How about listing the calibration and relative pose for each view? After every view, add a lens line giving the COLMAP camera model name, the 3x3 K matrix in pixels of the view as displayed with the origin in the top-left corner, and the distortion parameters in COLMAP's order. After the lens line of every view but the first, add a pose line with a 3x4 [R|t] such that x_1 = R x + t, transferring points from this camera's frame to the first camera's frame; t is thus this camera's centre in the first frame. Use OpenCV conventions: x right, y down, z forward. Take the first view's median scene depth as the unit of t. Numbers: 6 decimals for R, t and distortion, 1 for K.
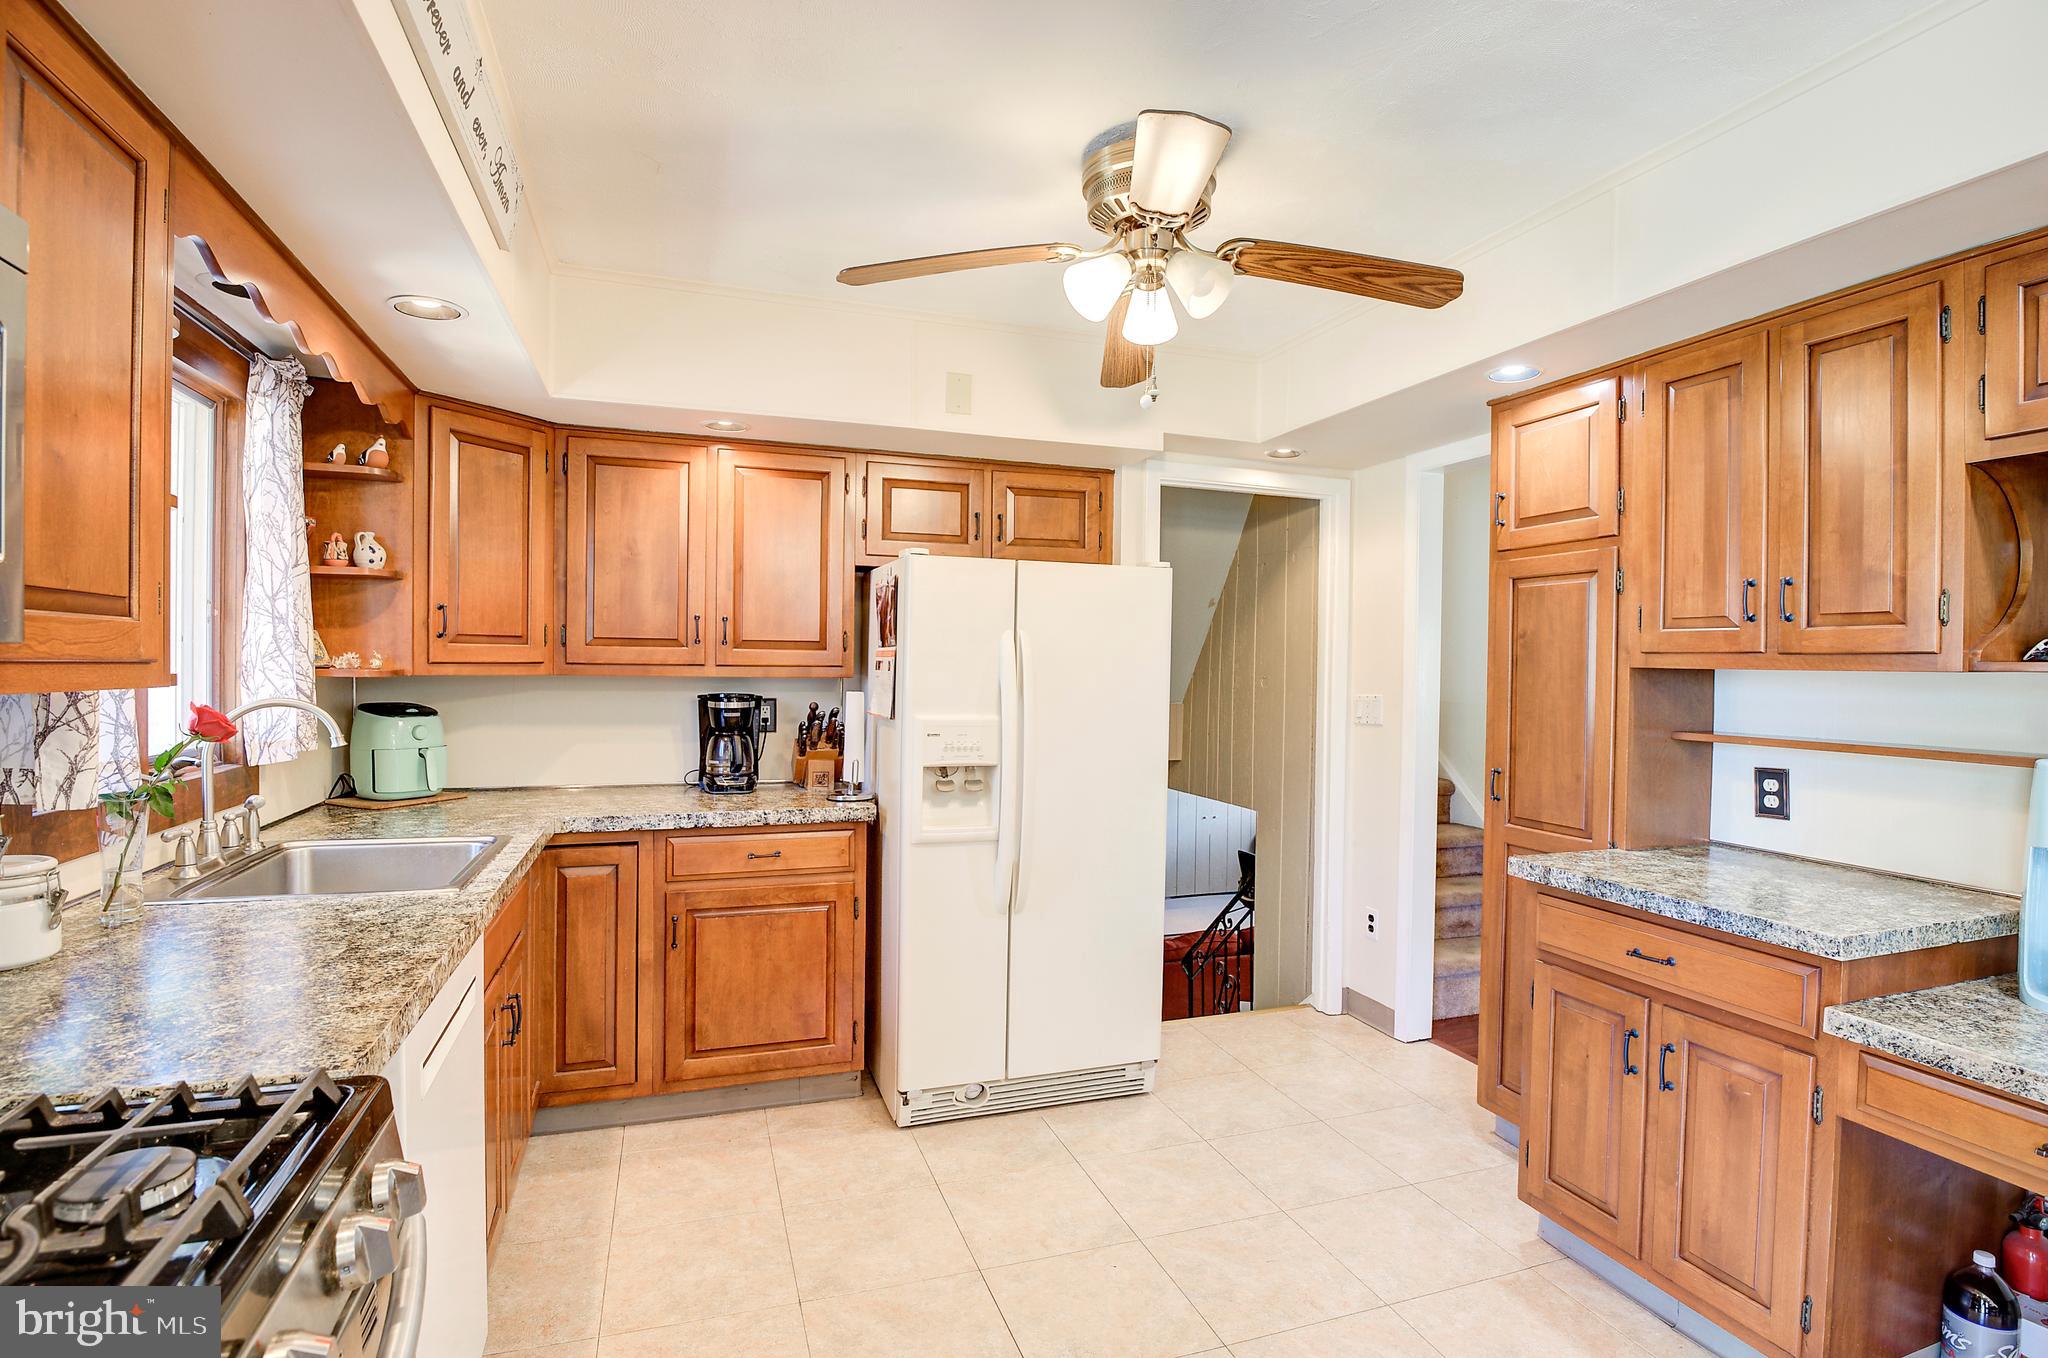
lens RADIAL K [[1008.9, 0, 1027.7], [0, 1008.9, 677.1], [0, 0, 1]] dist [-0.021668, -0.006793]
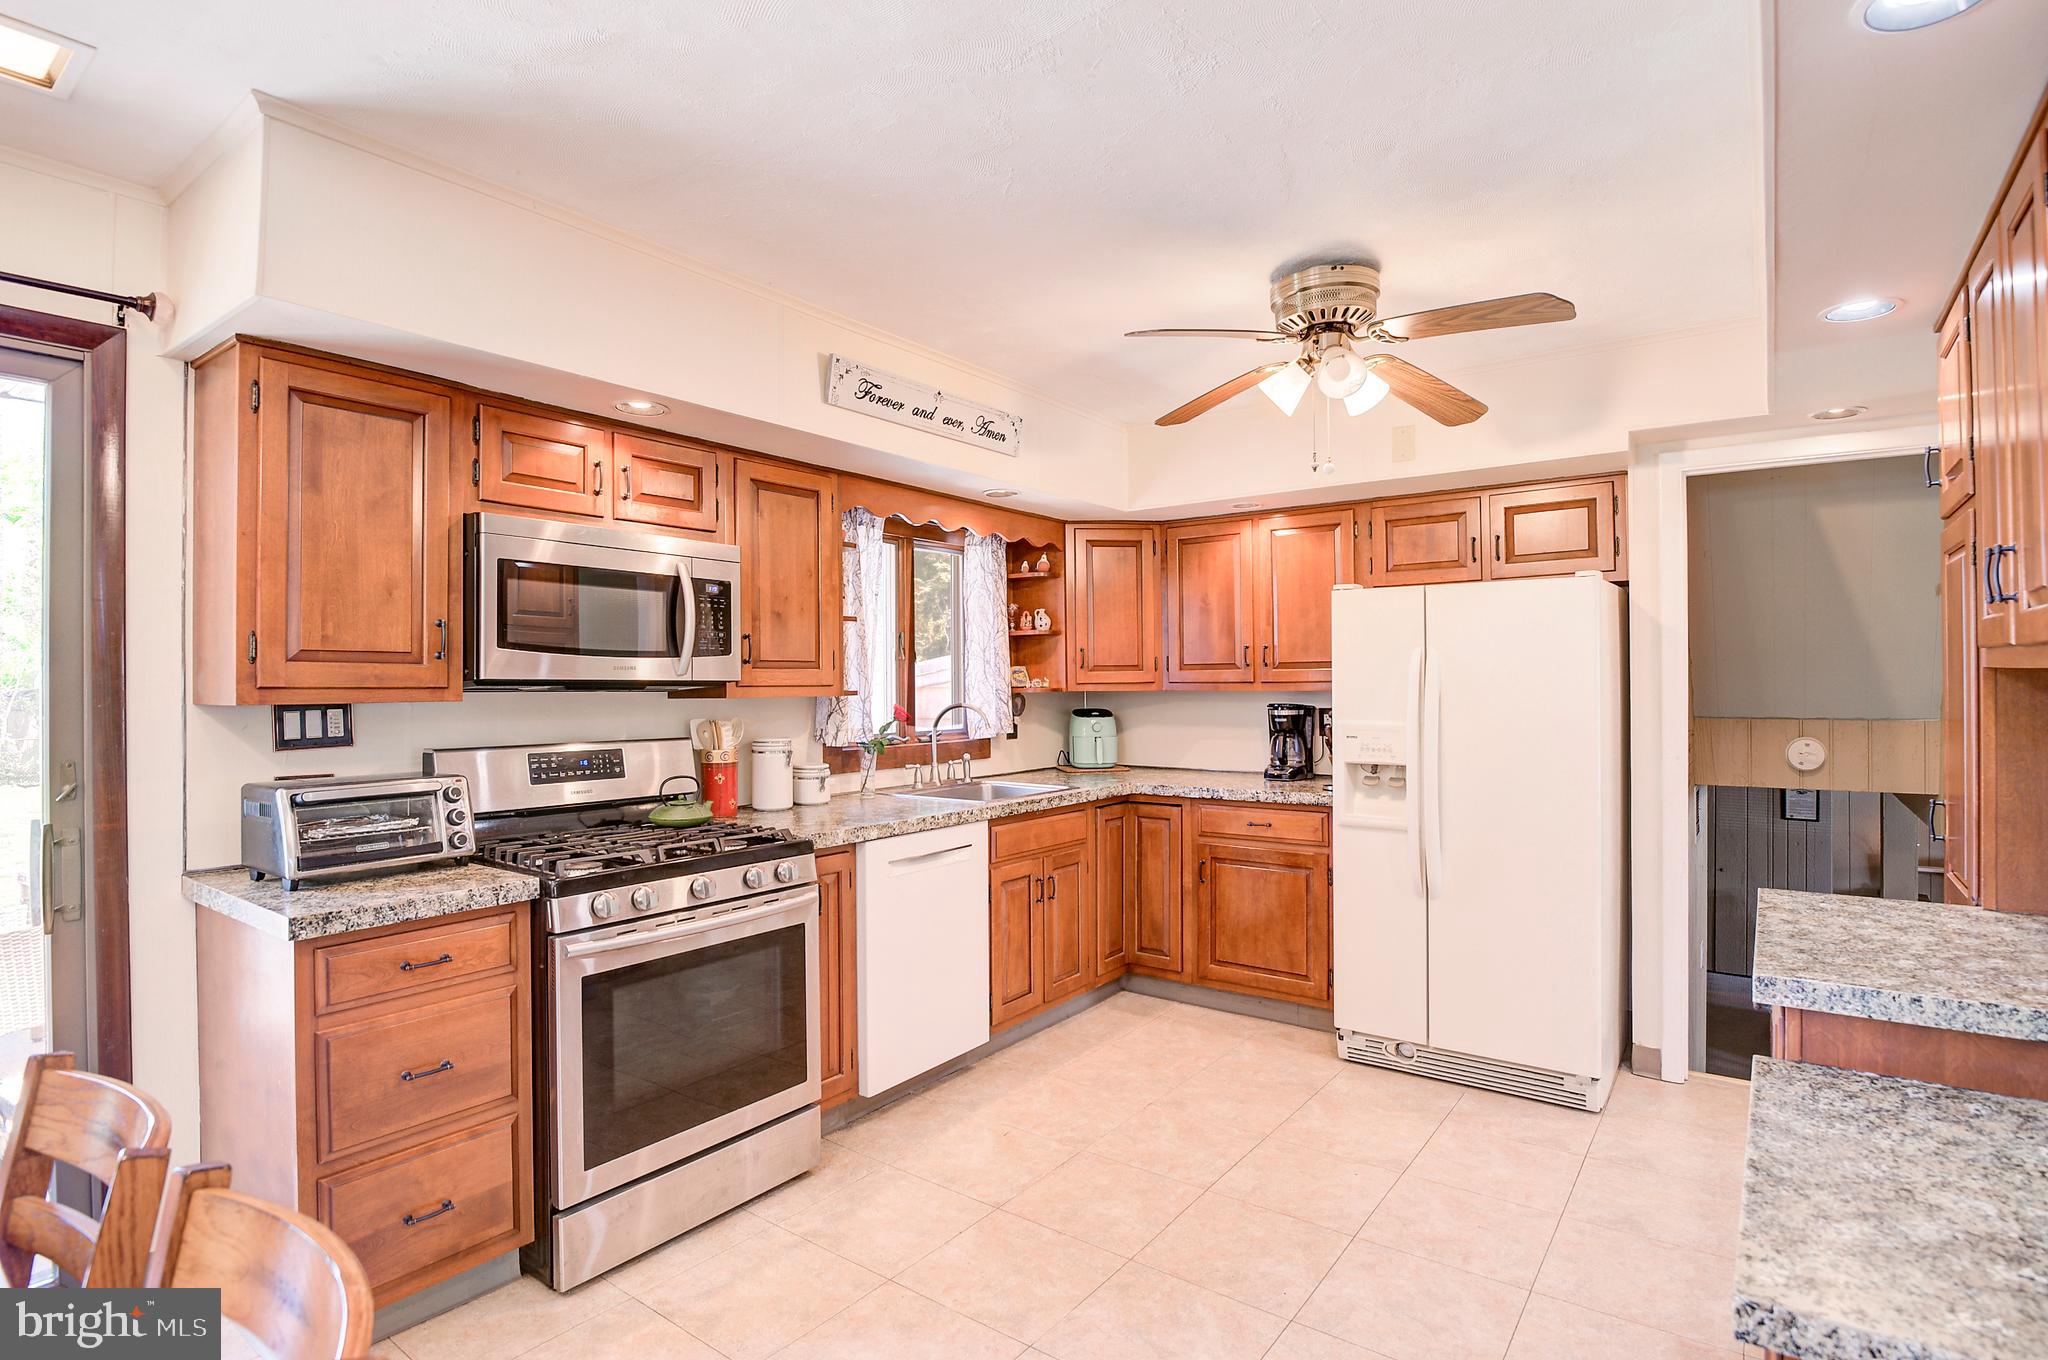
lens RADIAL K [[1044.2, 0, 1006.0], [0, 1044.2, 675.5], [0, 0, 1]] dist [-0.021713, -0.001341]
pose [[0.543695, -0.021446, -0.839009, 0.724505], [0.005387, 0.999742, -0.022064, 0.008695], [0.839266, 0.007477, 0.543670, -0.032703]]
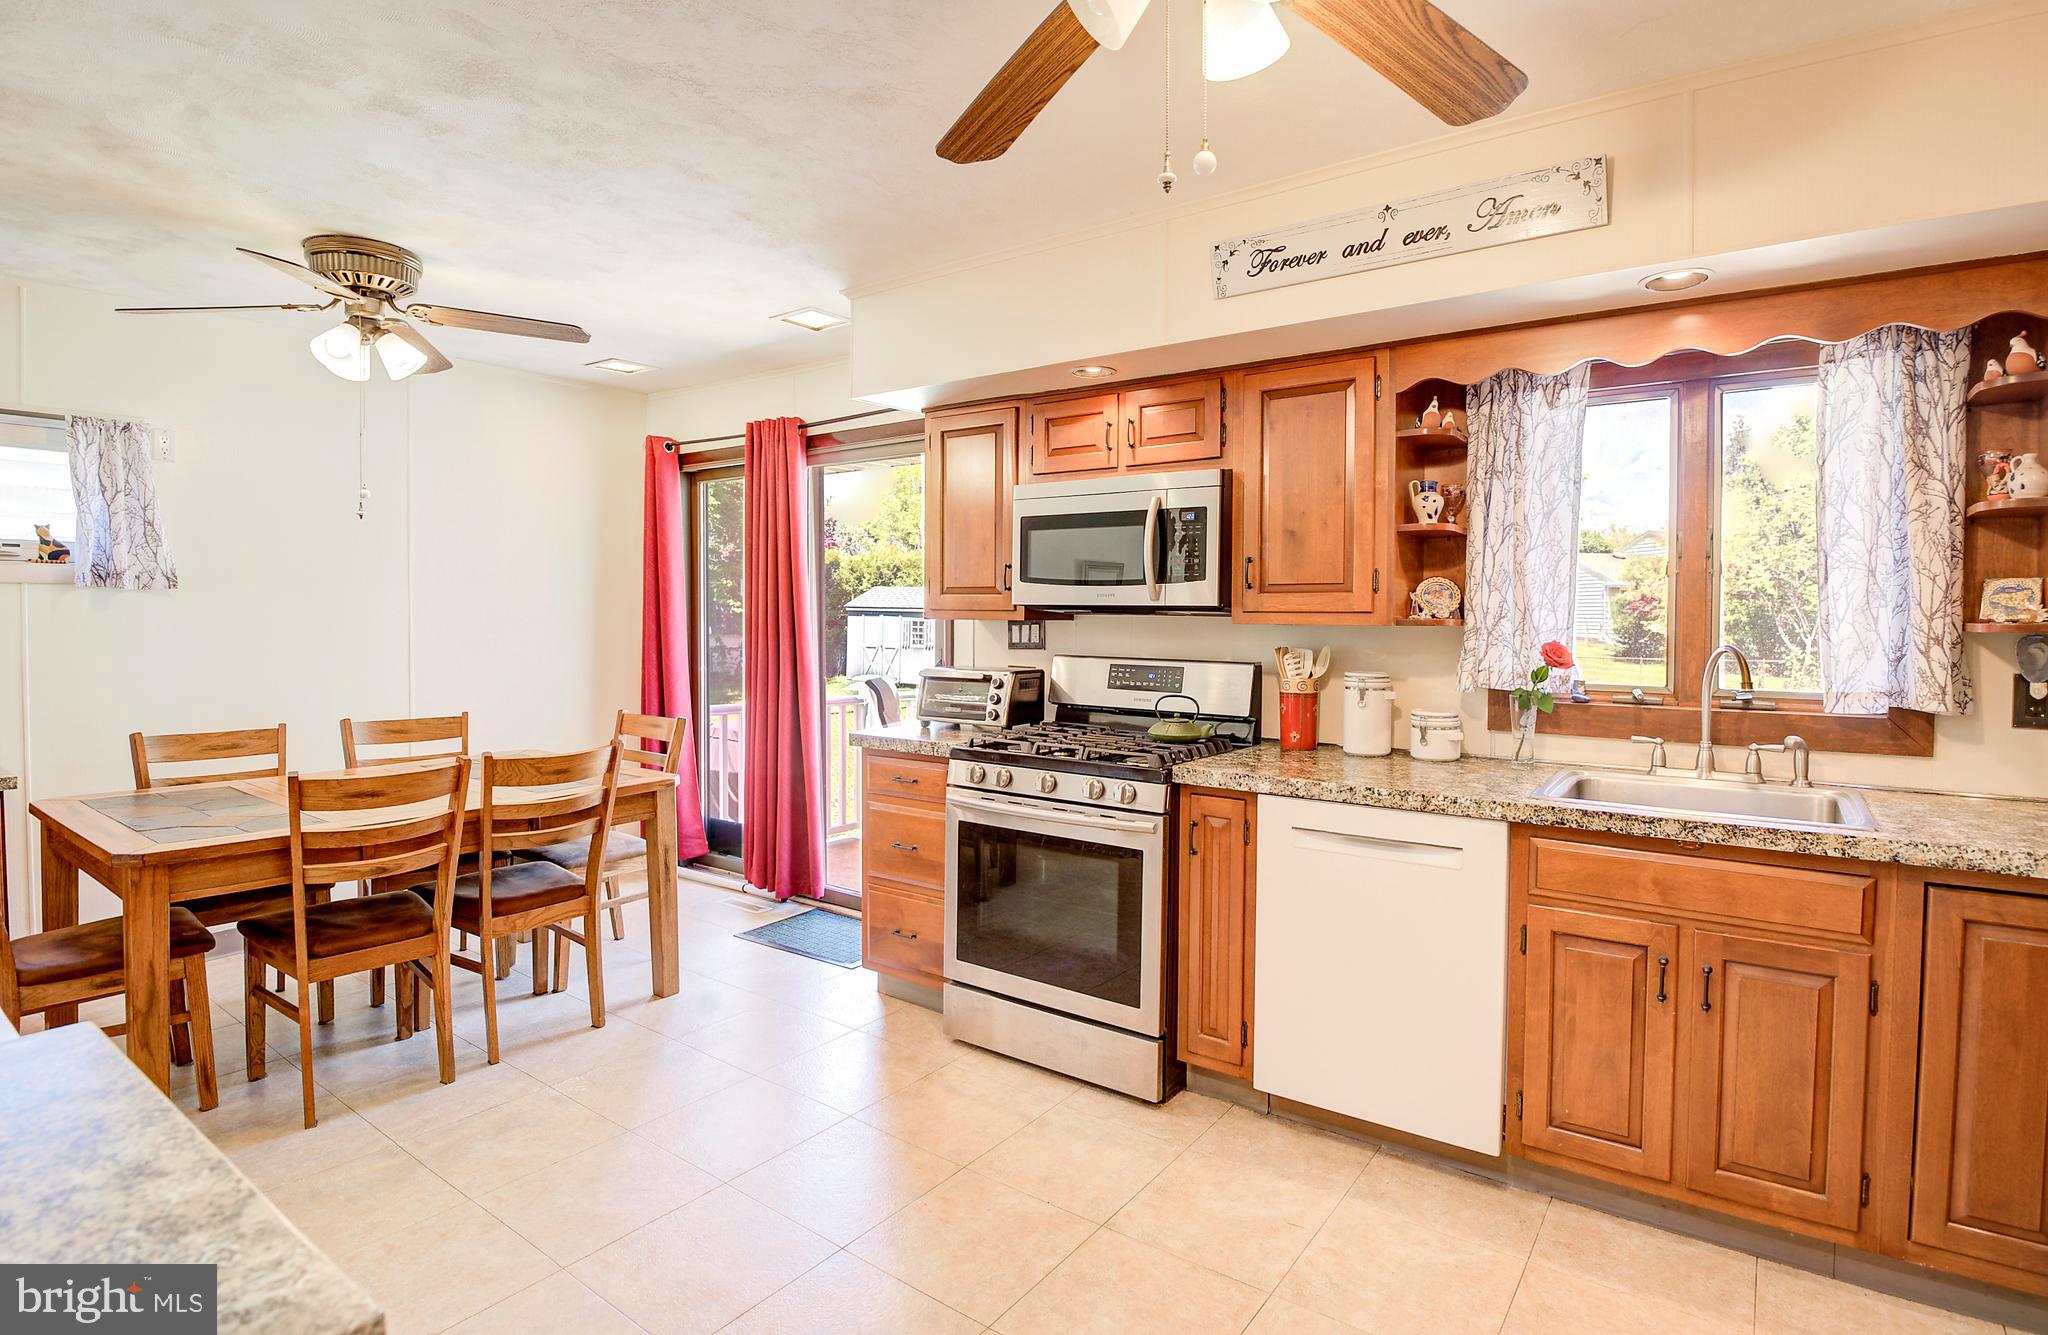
lens RADIAL K [[1010.3, 0, 1029.9], [0, 1010.3, 636.5], [0, 0, 1]] dist [-0.019930, -0.000609]
pose [[-0.831937, -0.004682, -0.554850, 0.398987], [-0.020513, 0.999540, 0.022322, 0.000969], [0.554491, 0.029953, -0.831651, 1.073011]]
